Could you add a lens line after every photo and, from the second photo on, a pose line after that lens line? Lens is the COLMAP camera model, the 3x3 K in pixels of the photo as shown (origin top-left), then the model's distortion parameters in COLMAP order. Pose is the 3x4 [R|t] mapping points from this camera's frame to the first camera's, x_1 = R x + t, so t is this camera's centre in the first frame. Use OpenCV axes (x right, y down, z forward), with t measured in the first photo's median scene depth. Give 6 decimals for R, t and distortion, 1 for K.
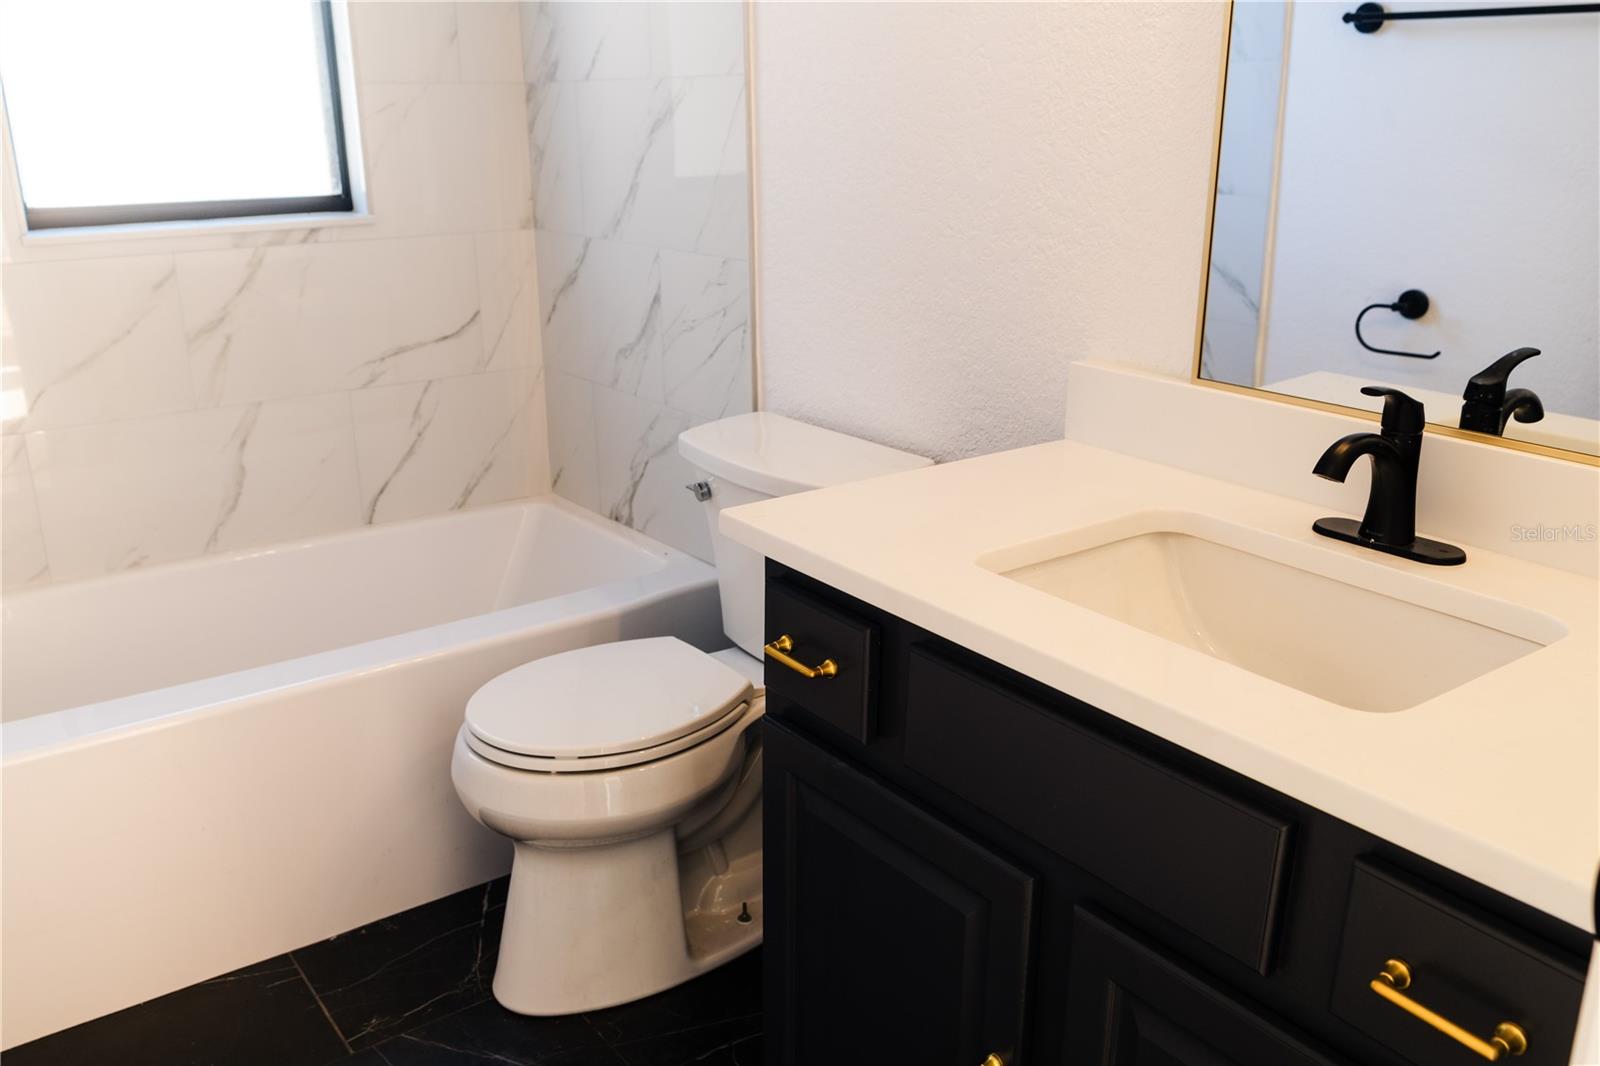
lens RADIAL K [[1328.8, 0, 801.9], [0, 1328.8, 525.0], [0, 0, 1]] dist [-0.003099, -0.004333]
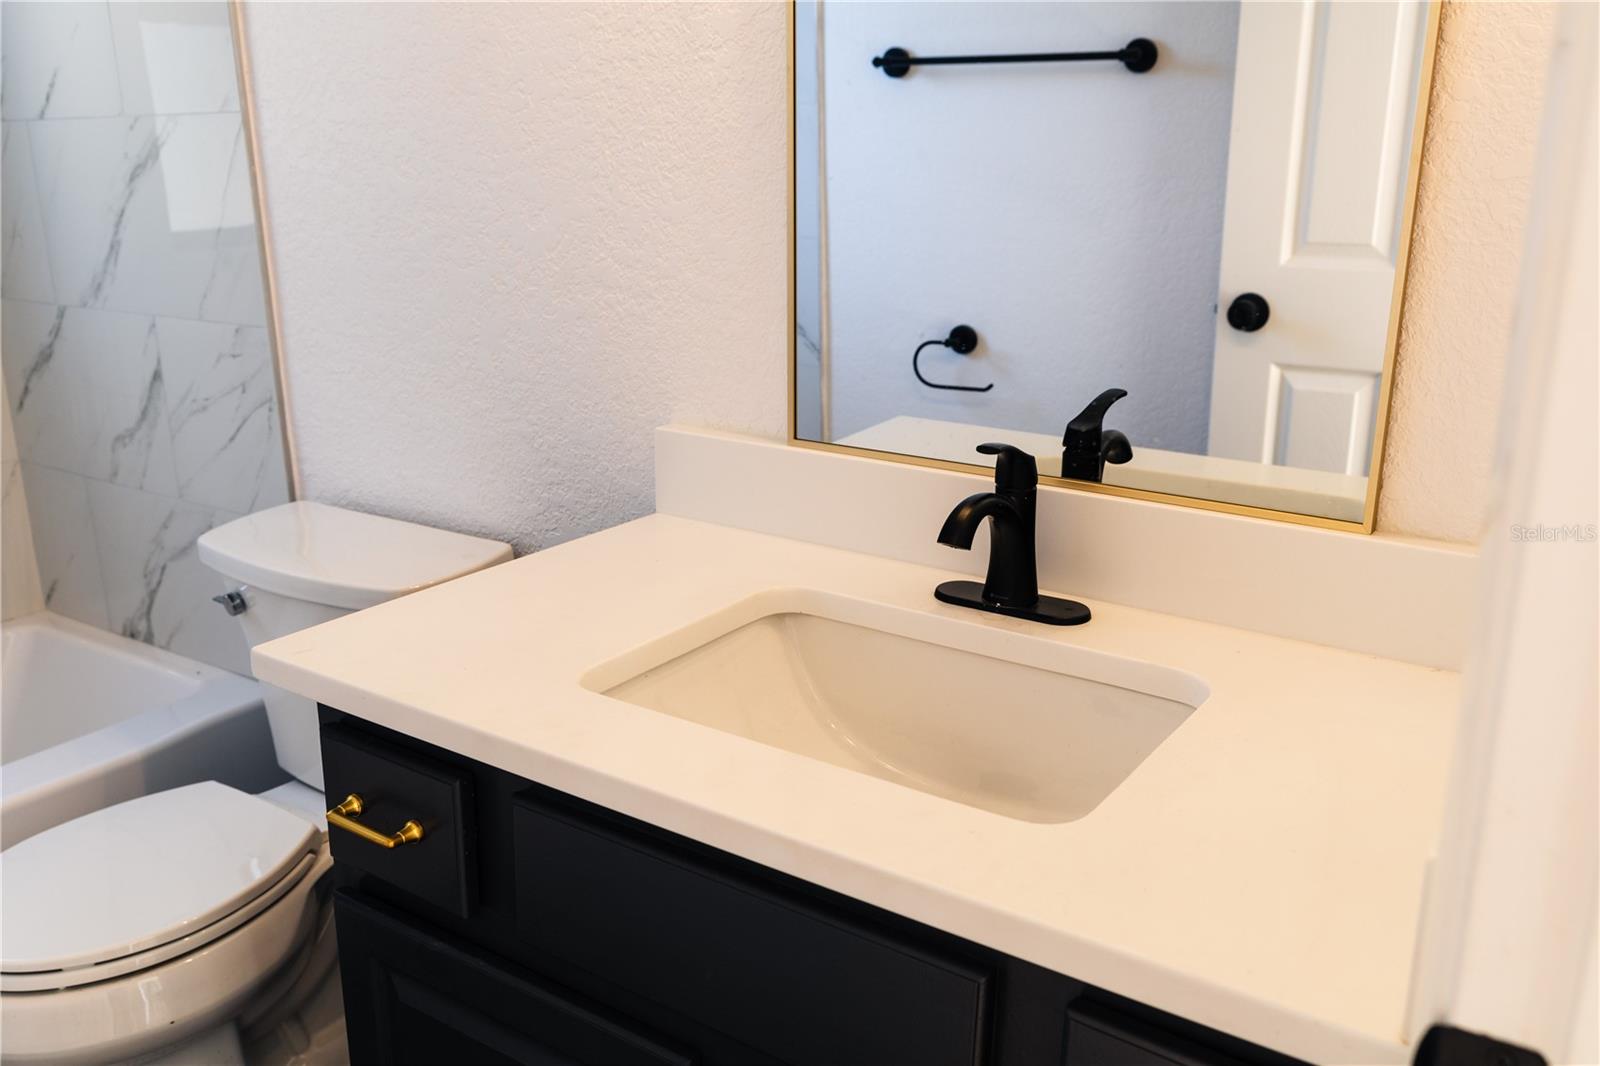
lens RADIAL K [[1328.8, 0, 797.9], [0, 1328.8, 537.4], [0, 0, 1]] dist [-0.003099, -0.004333]
pose [[0.945553, -0.092202, 0.312134, 0.004575], [0.099163, 0.995050, -0.006465, -0.029925], [-0.309993, 0.037065, 0.950016, 0.102441]]
